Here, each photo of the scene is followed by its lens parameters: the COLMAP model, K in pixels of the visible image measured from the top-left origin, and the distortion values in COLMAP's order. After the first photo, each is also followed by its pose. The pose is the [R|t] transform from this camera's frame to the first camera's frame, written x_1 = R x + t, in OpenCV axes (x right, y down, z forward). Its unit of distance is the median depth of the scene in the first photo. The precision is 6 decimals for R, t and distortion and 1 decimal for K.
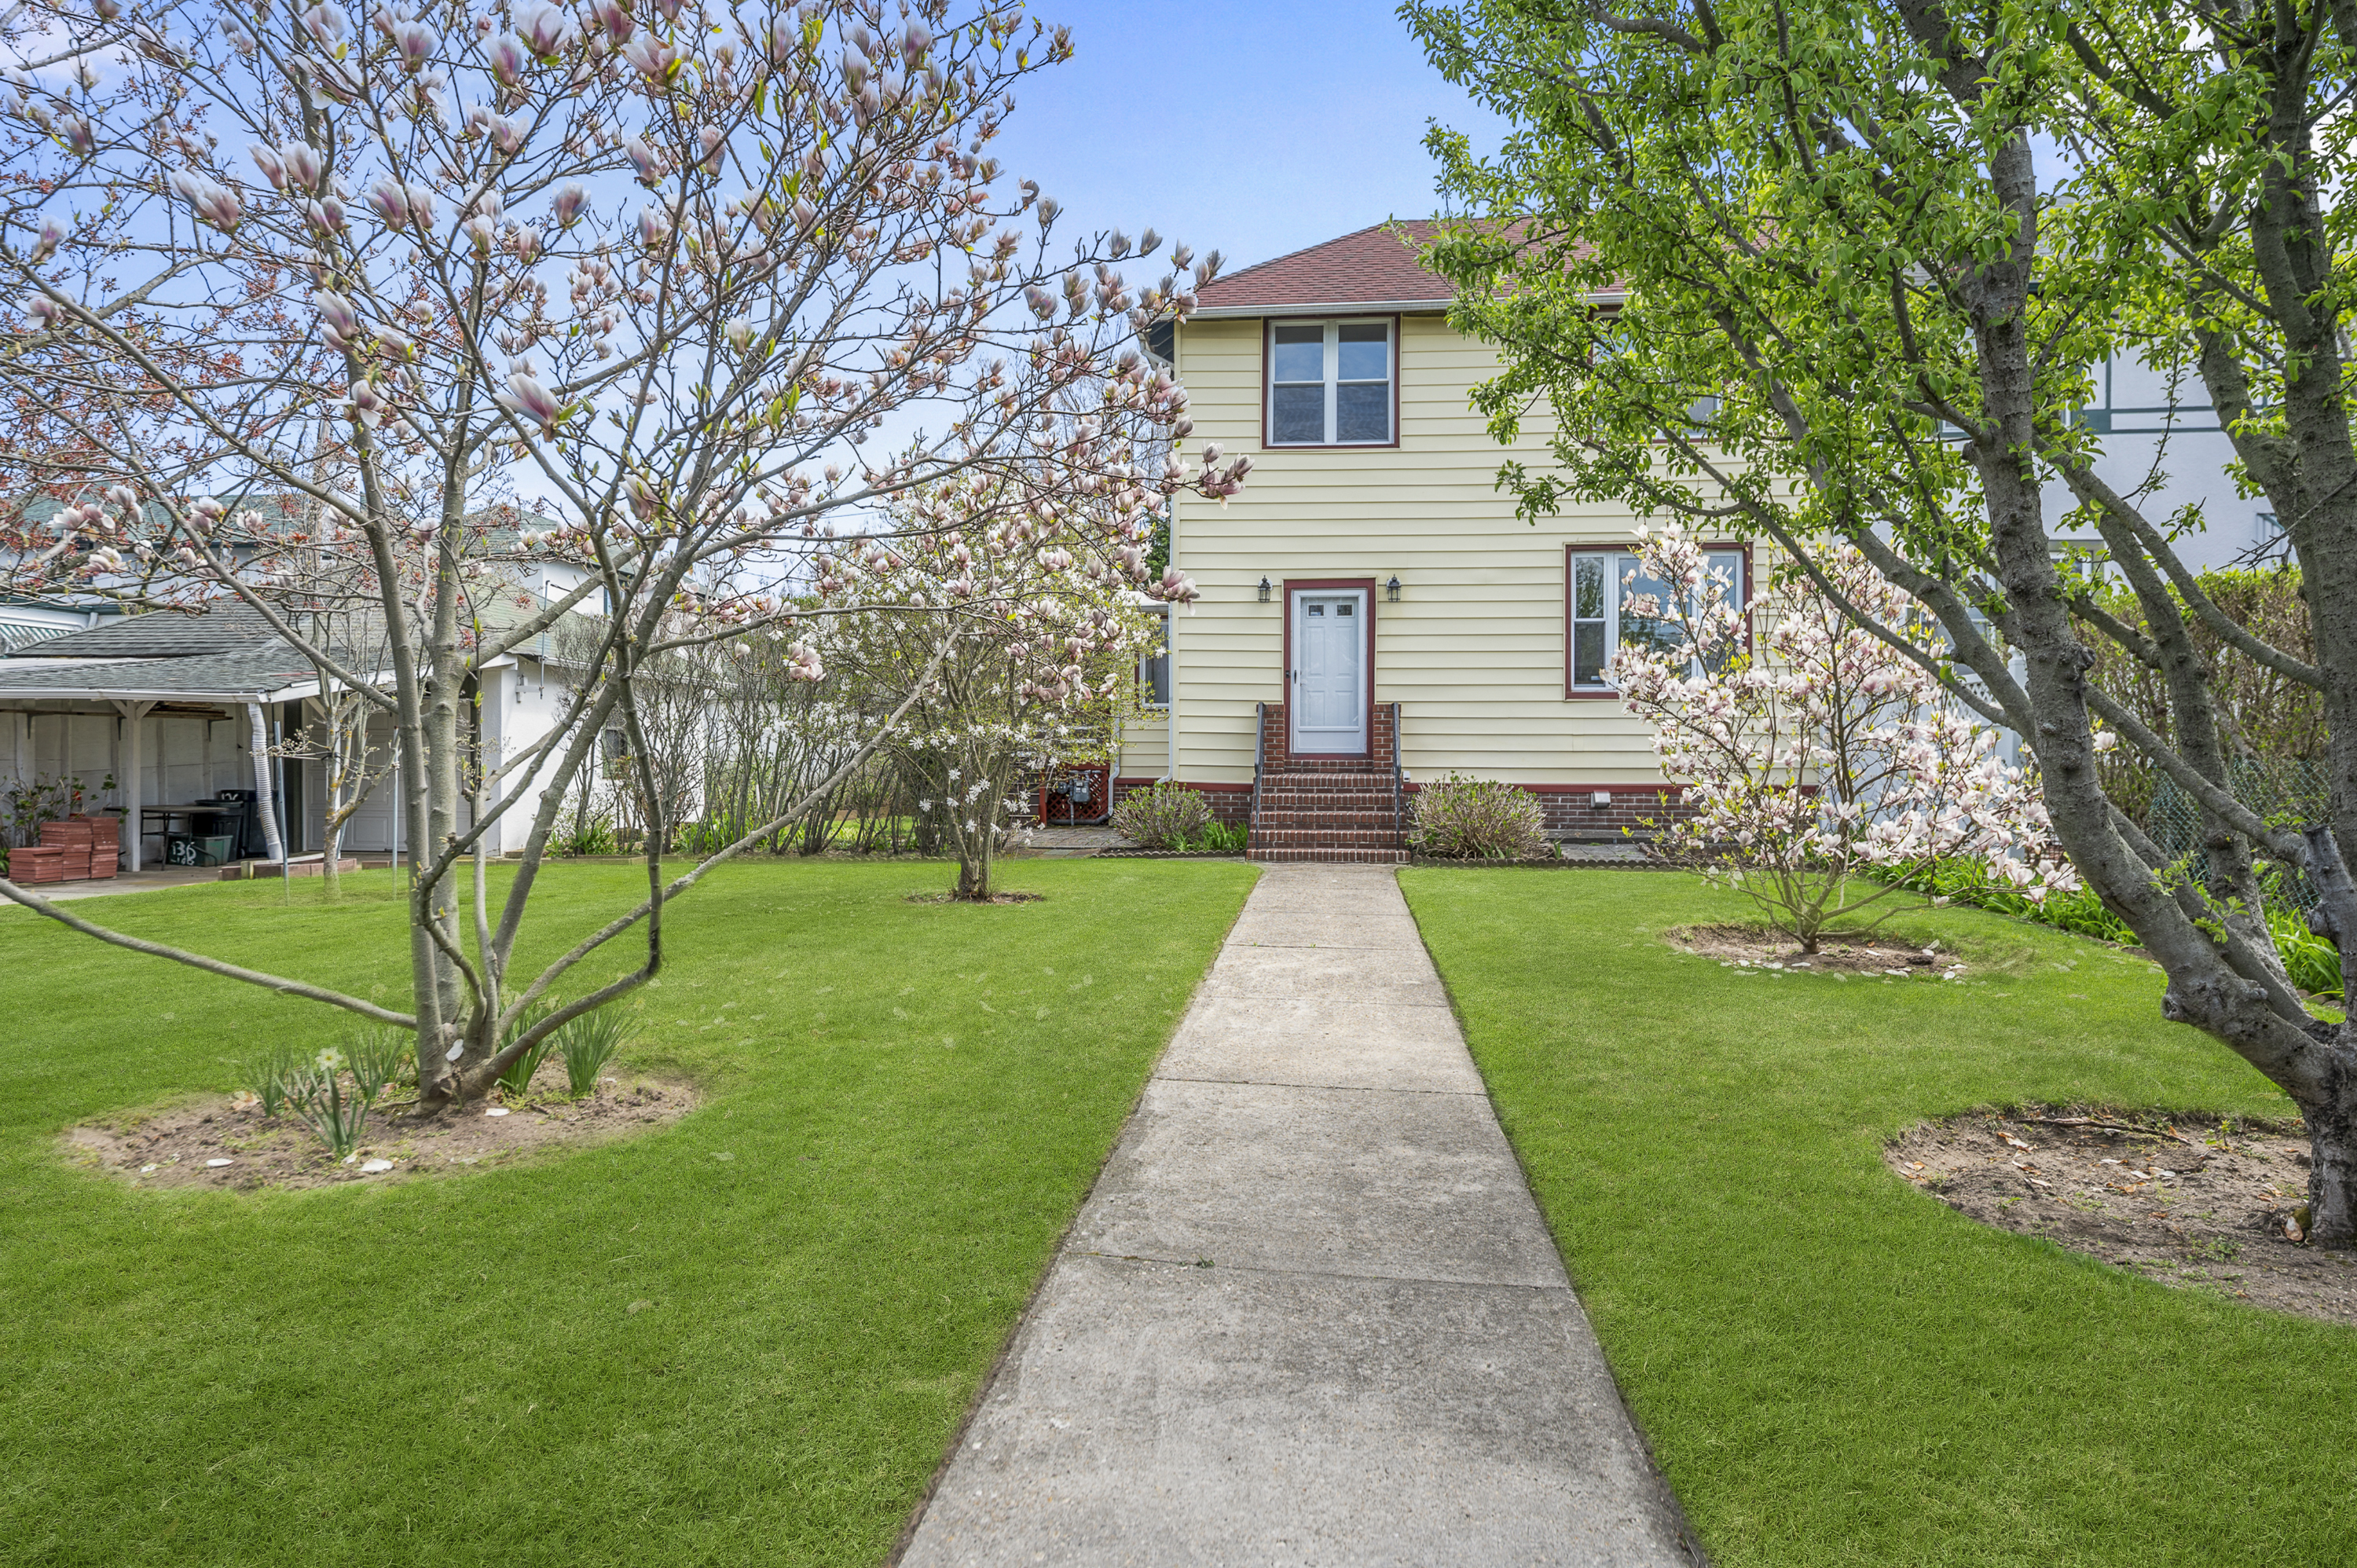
lens RADIAL K [[1348.5, 0, 1182.5], [0, 1348.5, 773.7], [0, 0, 1]] dist [0.000401, -0.000003]
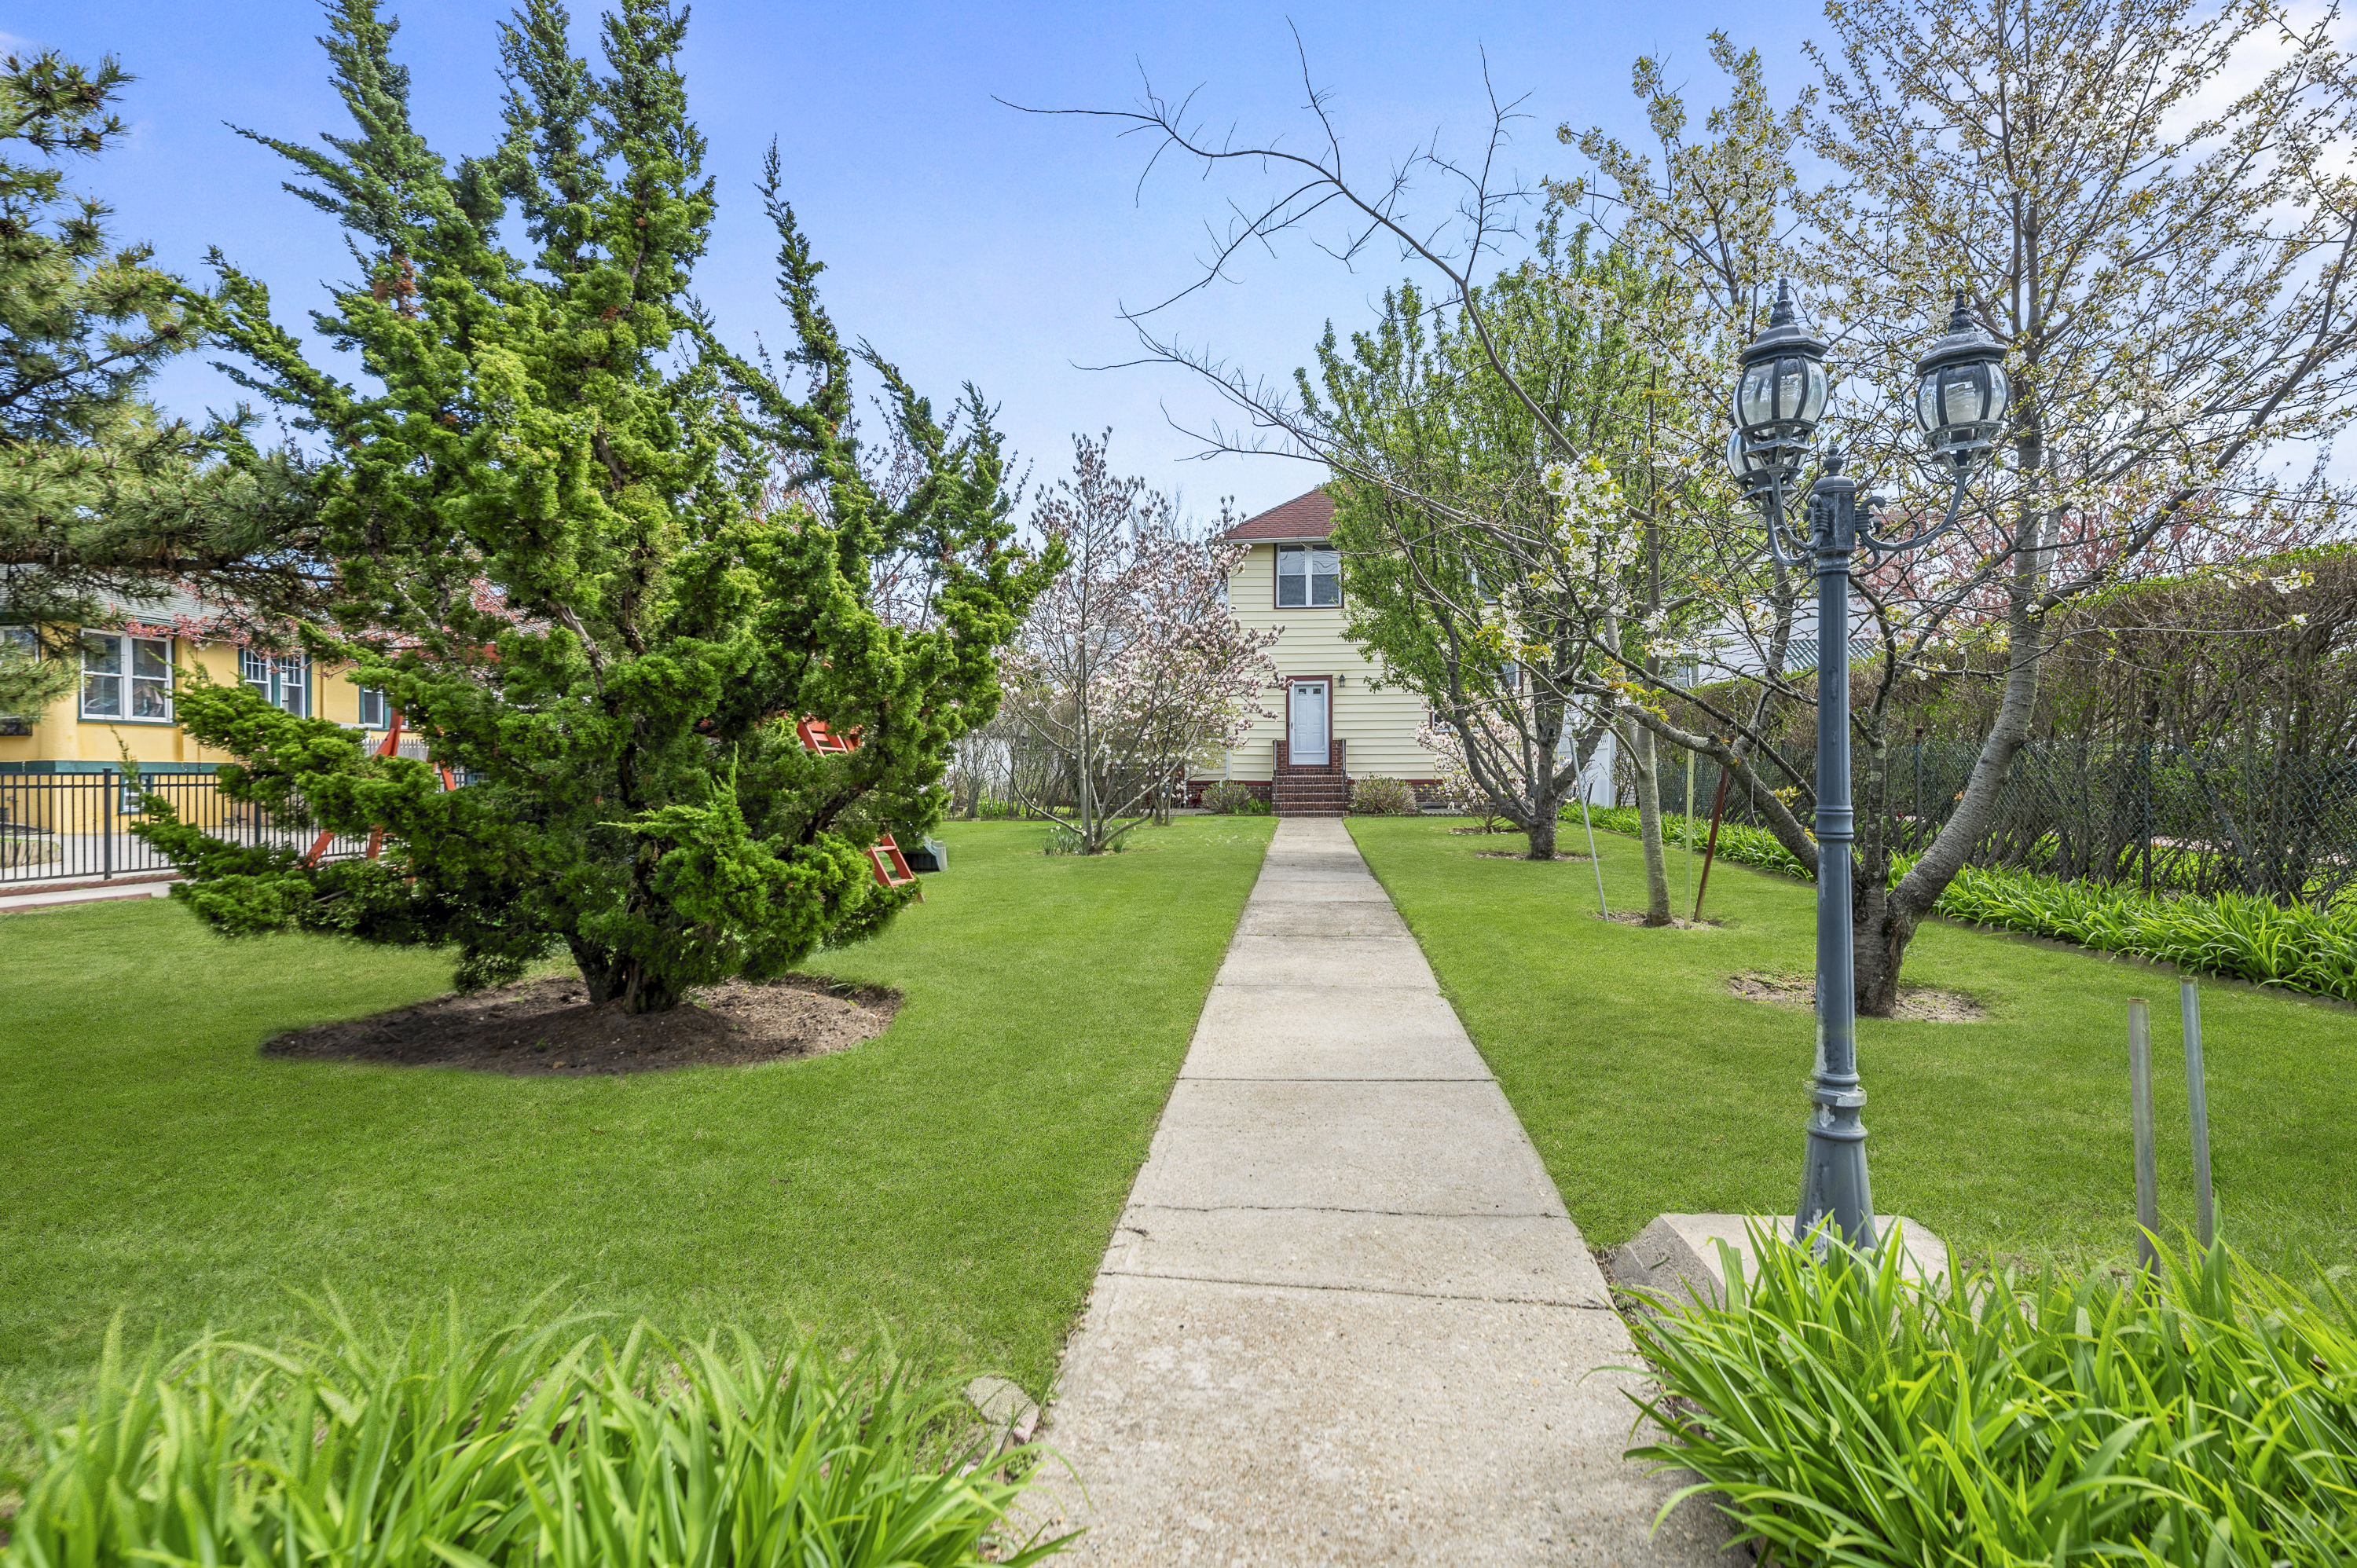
lens RADIAL K [[1152.0, 0, 1175.2], [0, 1152.0, 771.0], [0, 0, 1]] dist [0.000148, 0.000000]
pose [[0.999980, -0.006198, 0.001550, -0.090405], [0.006227, 0.999796, -0.019214, 0.024747], [-0.001430, 0.019224, 0.999814, -0.681855]]
